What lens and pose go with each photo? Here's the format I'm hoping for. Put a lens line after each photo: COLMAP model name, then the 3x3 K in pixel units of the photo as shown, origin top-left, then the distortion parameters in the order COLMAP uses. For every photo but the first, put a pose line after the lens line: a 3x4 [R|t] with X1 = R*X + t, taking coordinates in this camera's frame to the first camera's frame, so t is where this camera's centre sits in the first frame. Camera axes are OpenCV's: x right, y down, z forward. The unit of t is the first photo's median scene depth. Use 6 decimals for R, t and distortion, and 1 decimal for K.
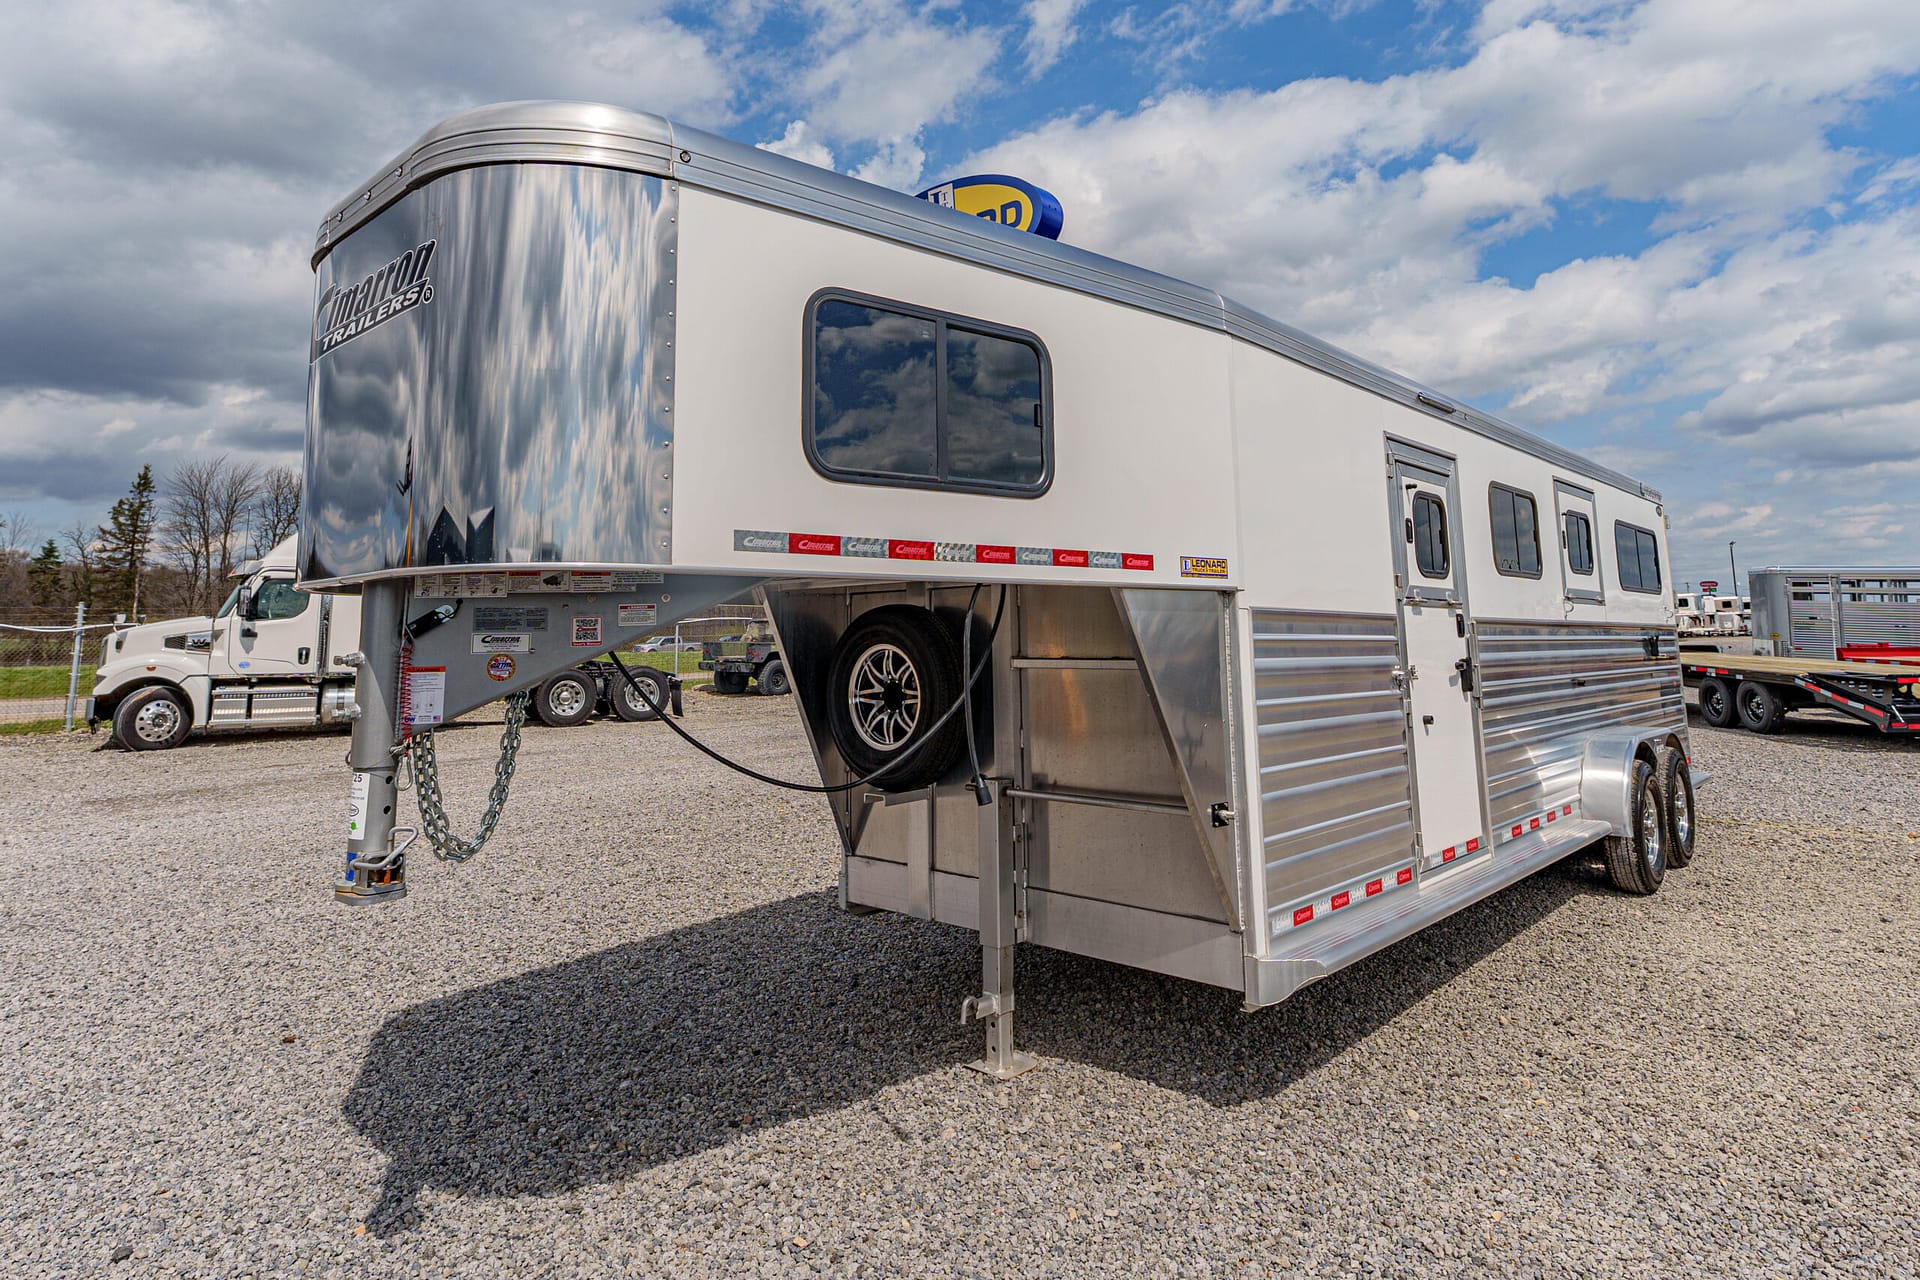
lens RADIAL K [[1101.8, 0, 947.0], [0, 1101.8, 454.8], [0, 0, 1]] dist [-0.003070, 0.000497]
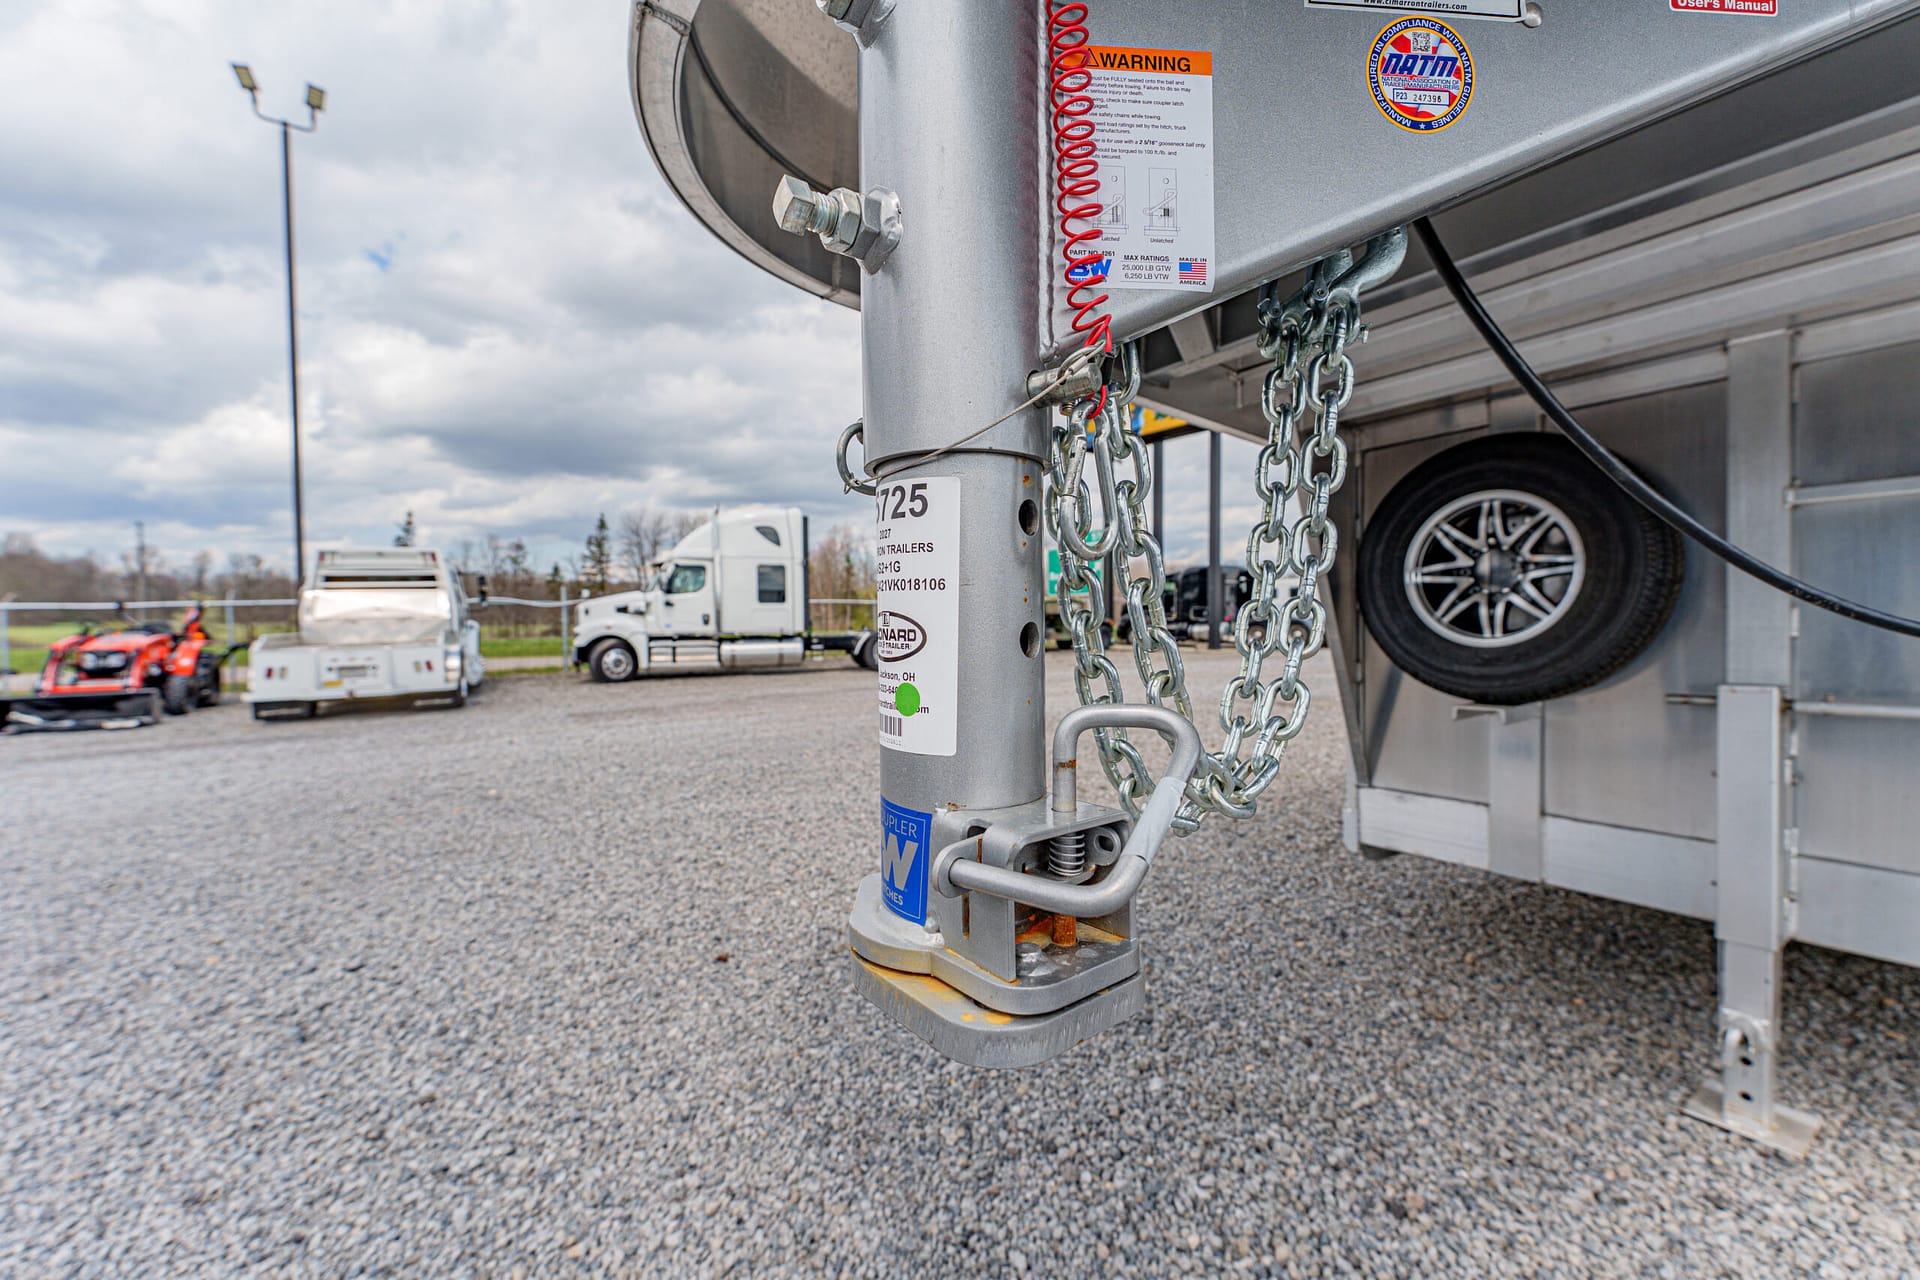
lens RADIAL K [[742.5, 0, 960.0], [0, 742.5, 640.0], [0, 0, 1]] dist [0.000777, 0.000174]
pose [[0.981162, 0.002391, -0.193173, -0.268470], [0.032466, 0.983662, 0.177074, 0.160053], [0.190440, -0.180009, 0.965054, 0.459370]]
